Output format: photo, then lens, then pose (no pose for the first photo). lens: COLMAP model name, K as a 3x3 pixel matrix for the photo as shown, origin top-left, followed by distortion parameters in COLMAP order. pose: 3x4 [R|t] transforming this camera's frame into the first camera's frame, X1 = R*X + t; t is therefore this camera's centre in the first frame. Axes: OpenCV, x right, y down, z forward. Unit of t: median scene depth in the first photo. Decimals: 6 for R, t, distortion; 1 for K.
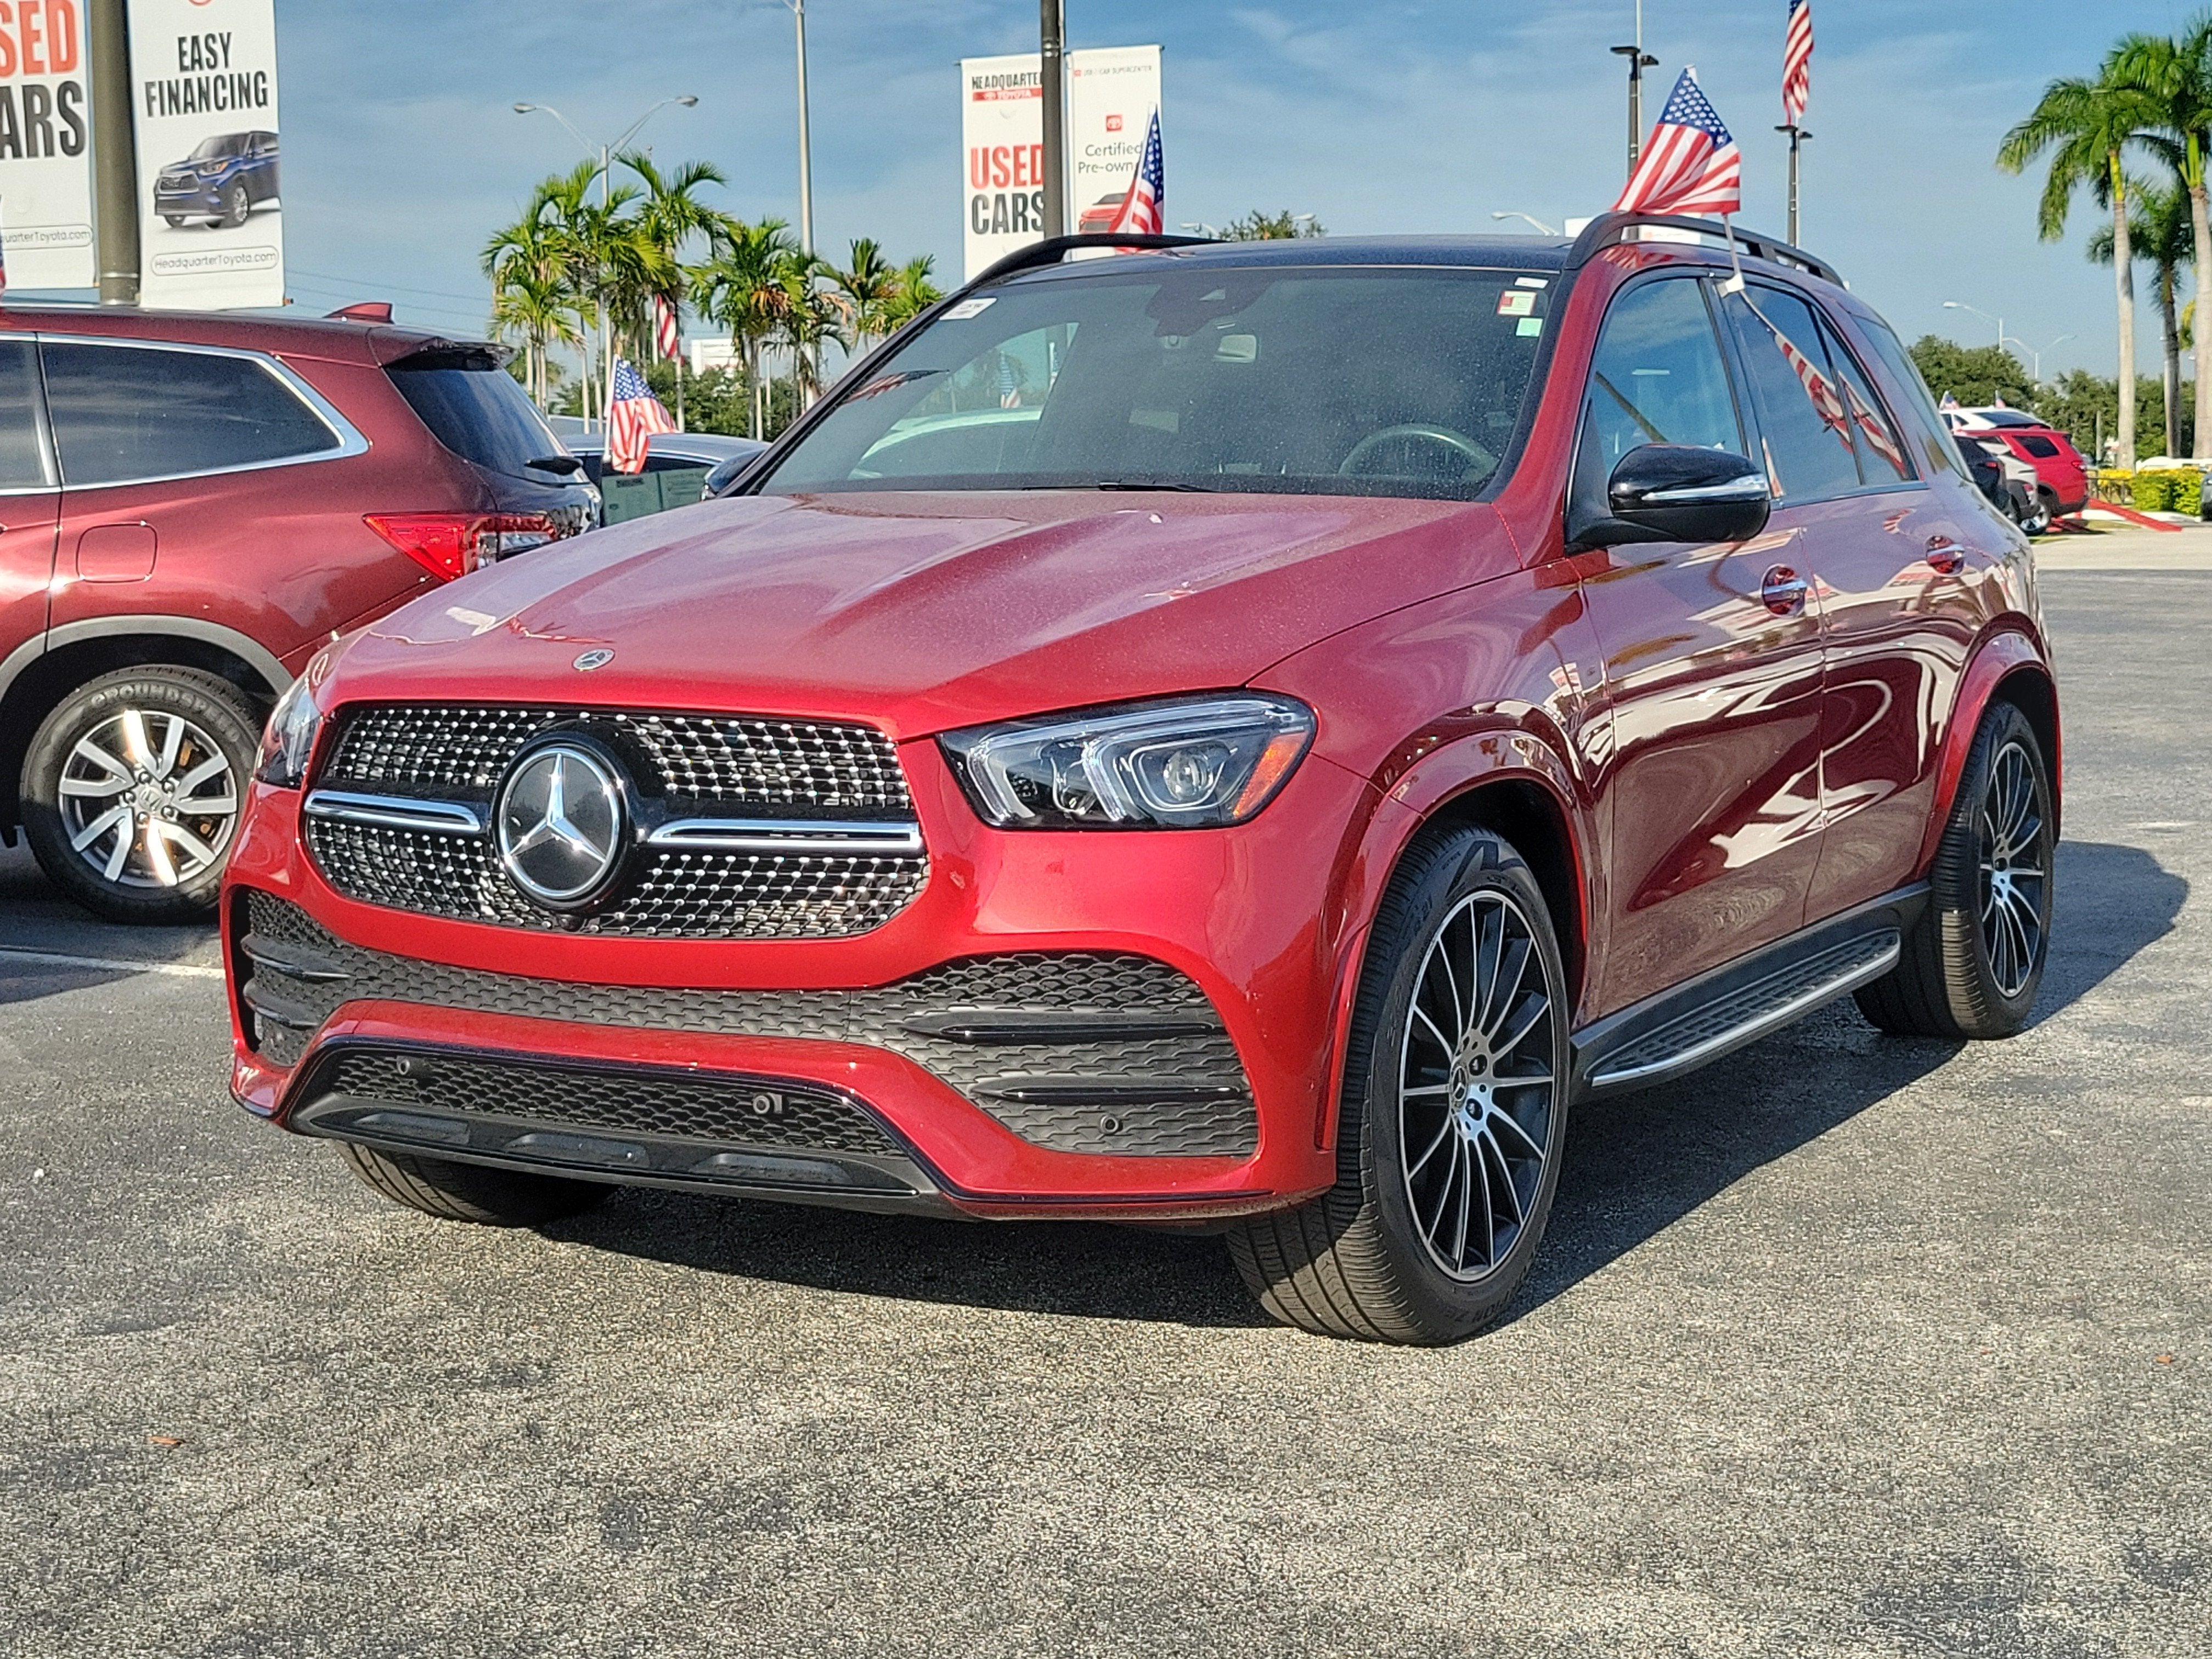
lens RADIAL K [[3346.8, 0, 1120.6], [0, 3346.8, 822.1], [0, 0, 1]] dist [0.031332, 0.000000]
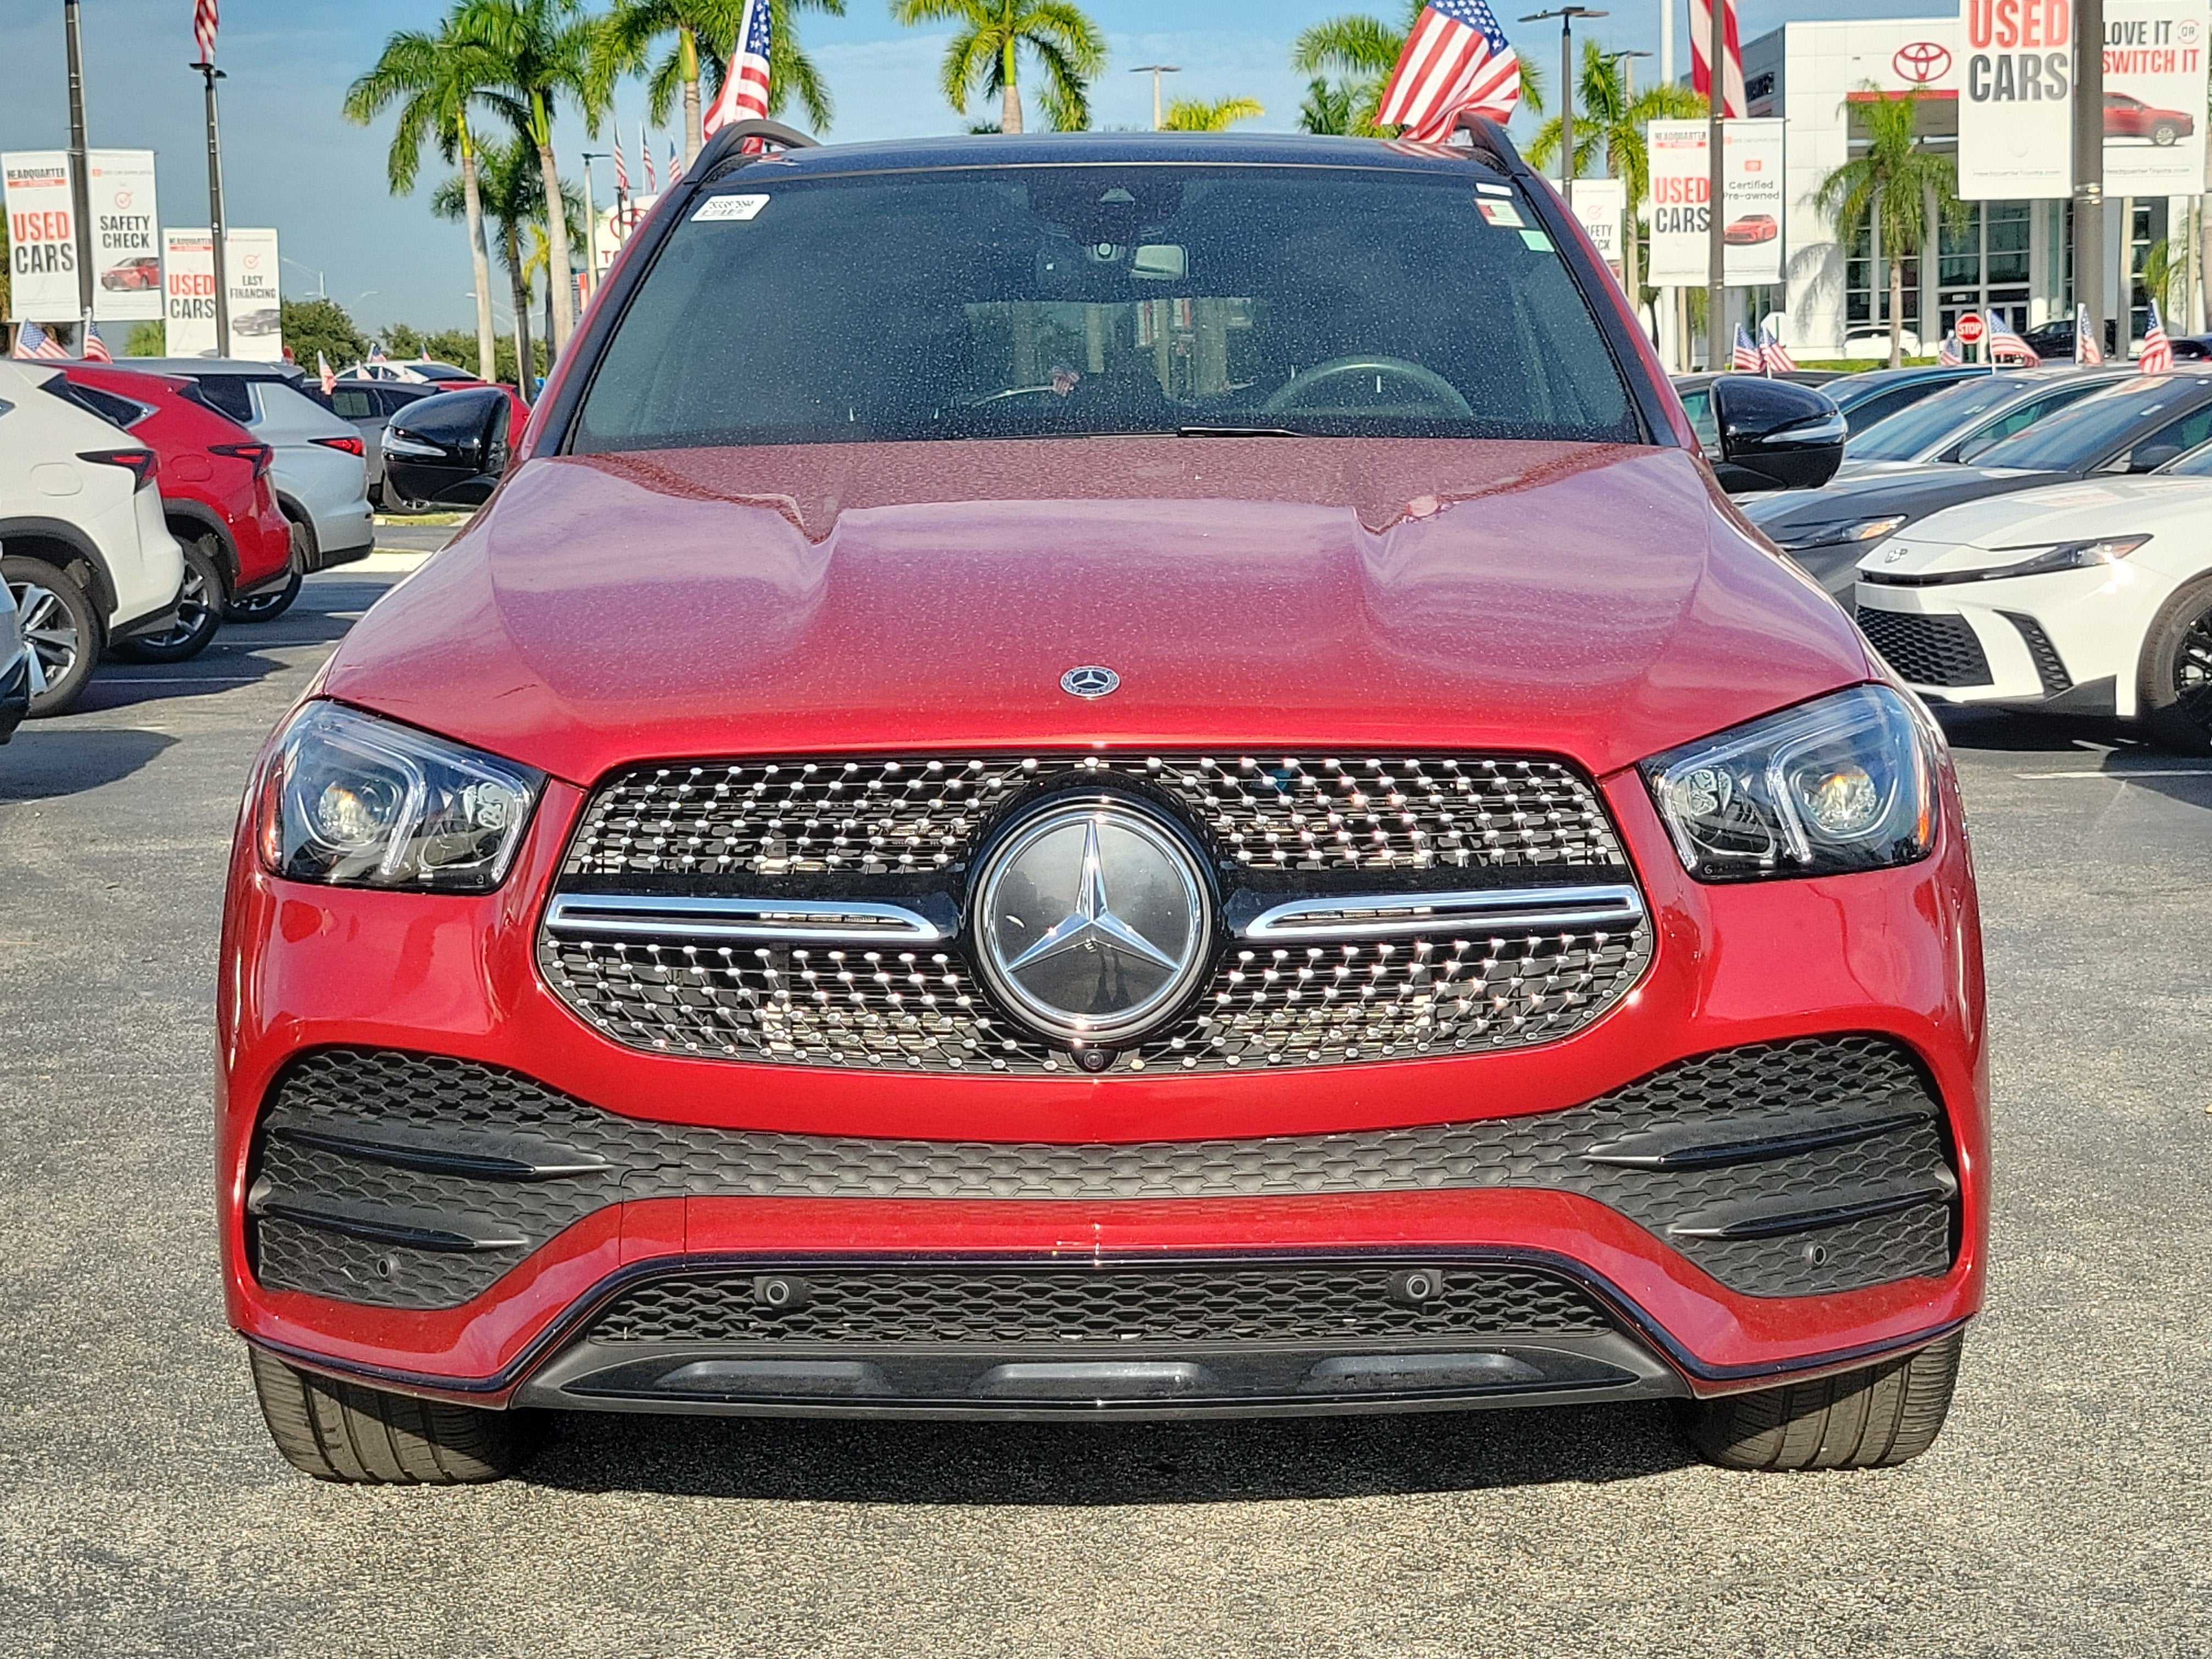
lens RADIAL K [[3346.8, 0, 1099.9], [0, 3346.8, 818.7], [0, 0, 1]] dist [0.031332, 0.000000]
pose [[0.872826, -0.061602, 0.484128, -0.855450], [0.055706, 0.998094, 0.026569, -0.066712], [-0.484842, 0.003779, 0.874594, 0.661455]]
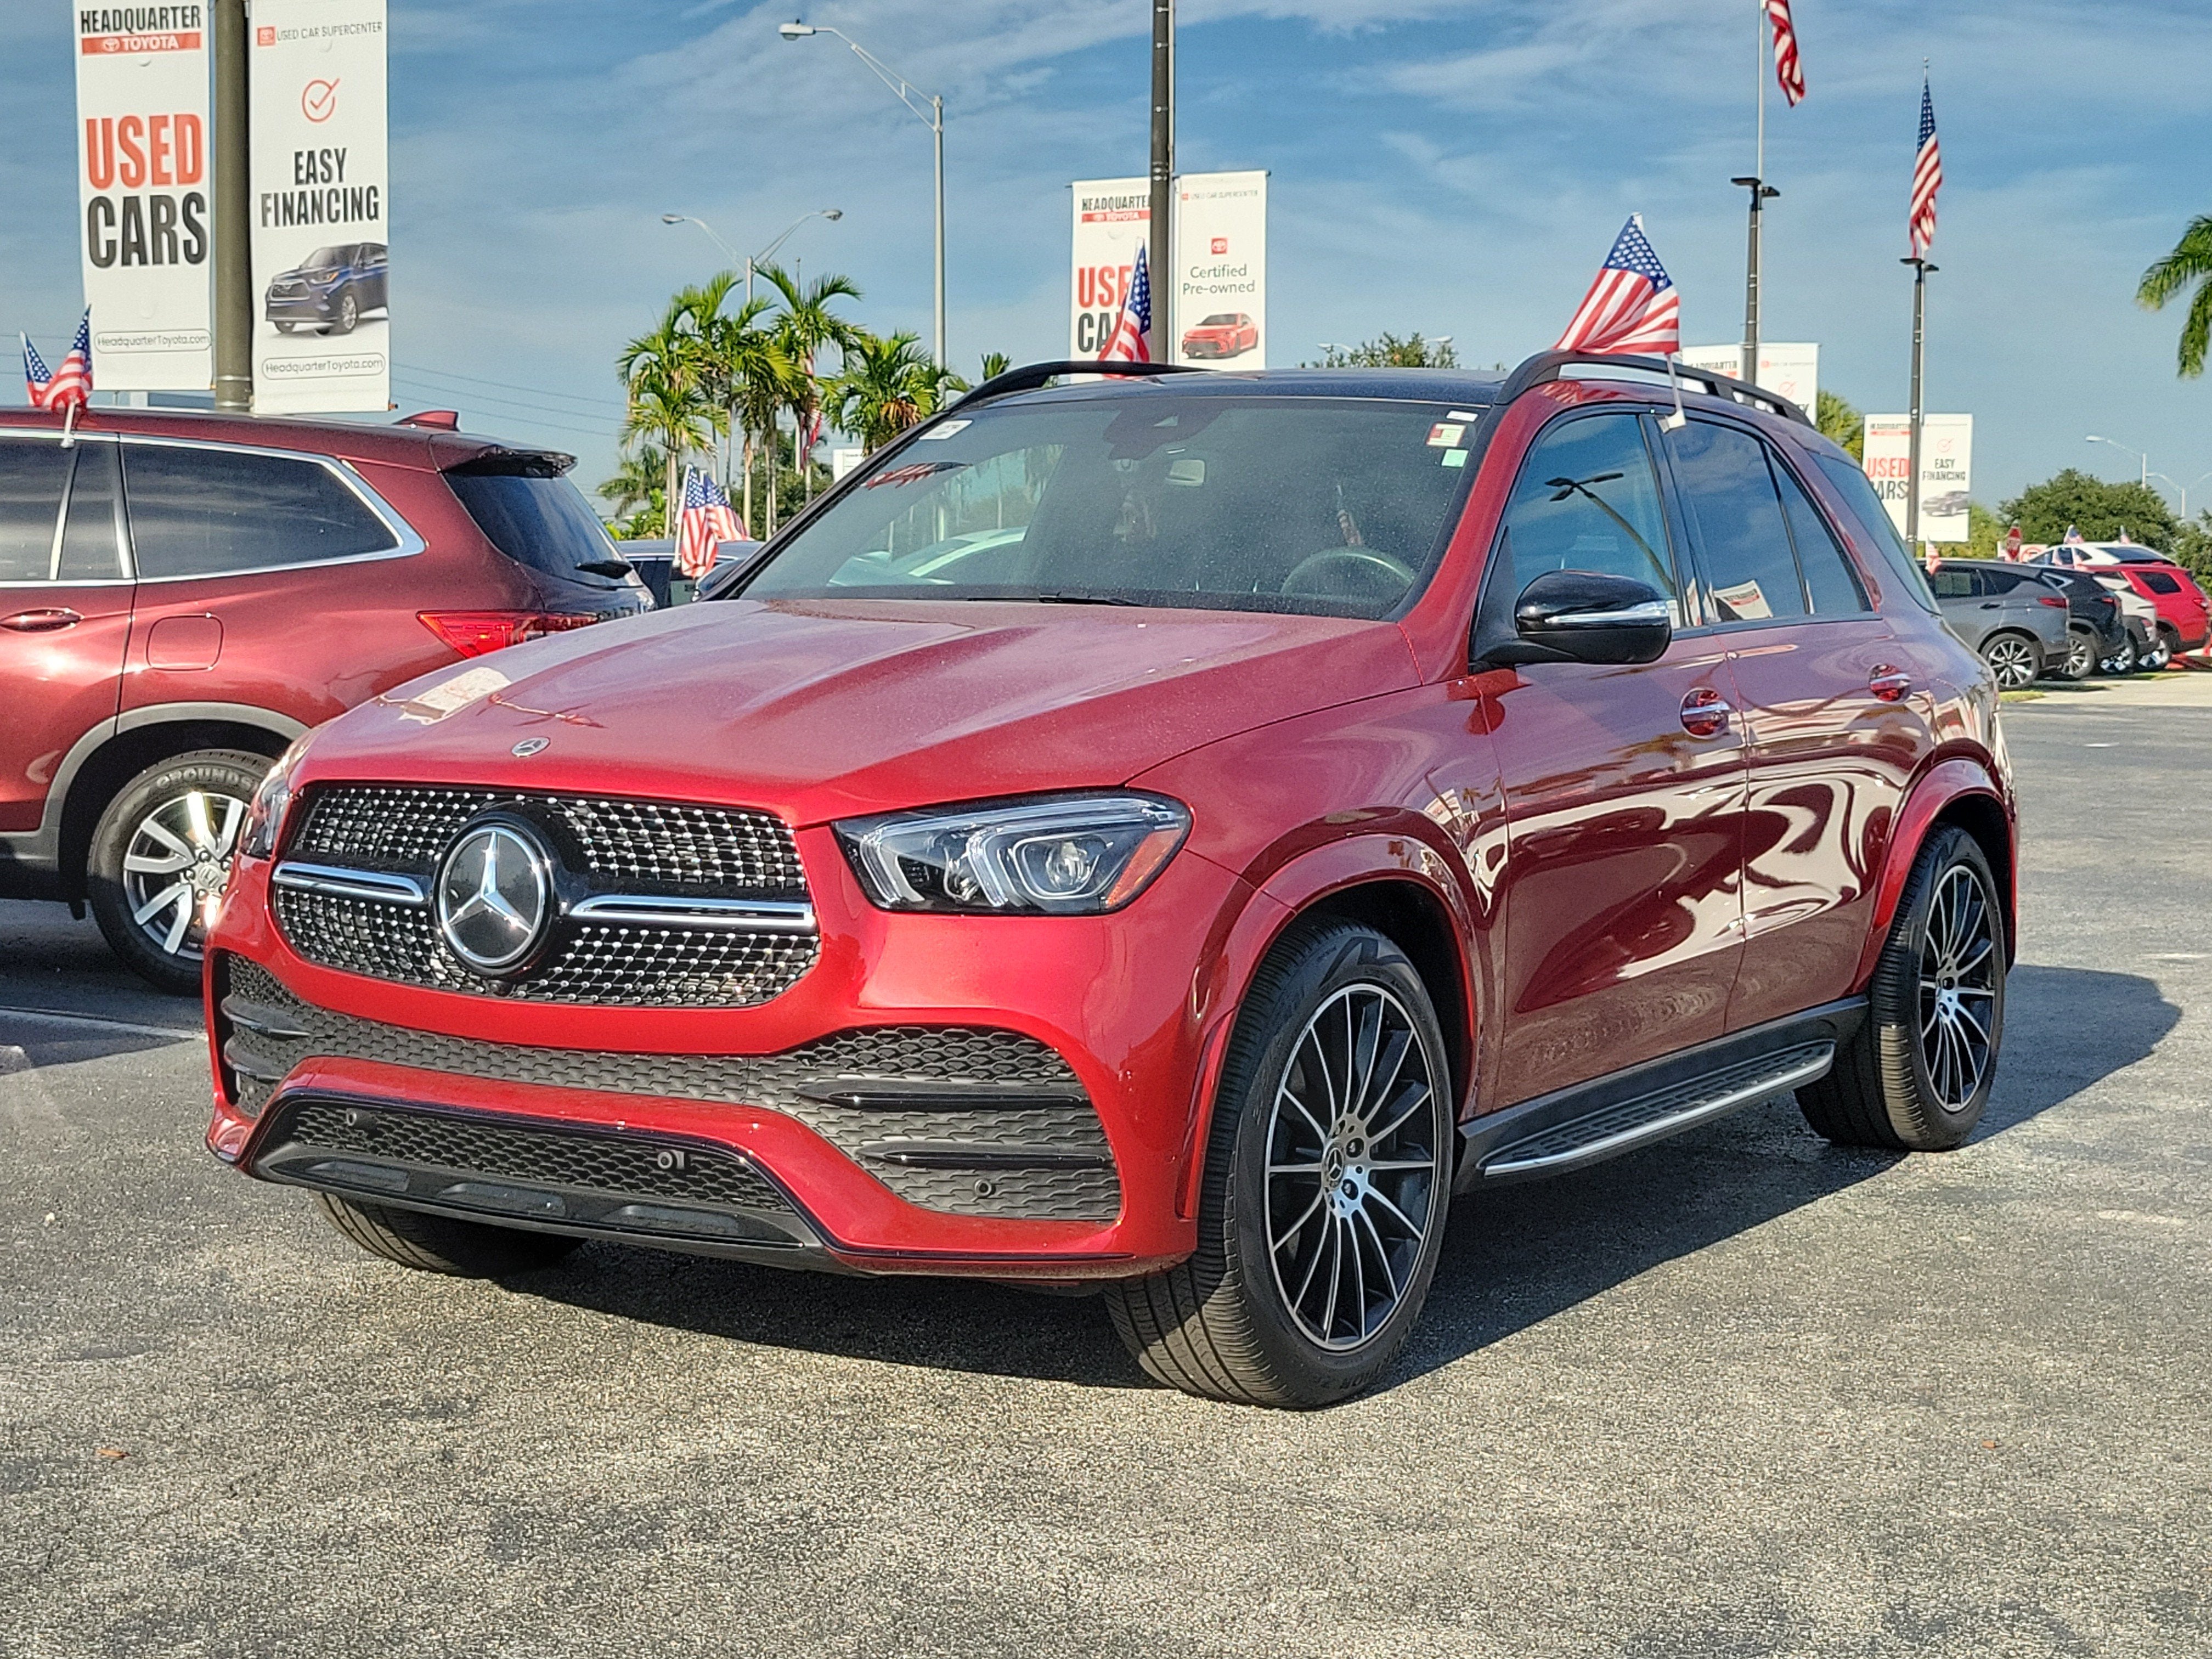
lens RADIAL K [[3346.8, 0, 1101.9], [0, 3346.8, 843.7], [0, 0, 1]] dist [0.031332, 0.000000]
pose [[0.998578, 0.025406, -0.046863, 0.051039], [-0.026687, 0.999281, -0.026924, 0.004638], [0.046145, 0.028137, 0.998538, -0.048470]]
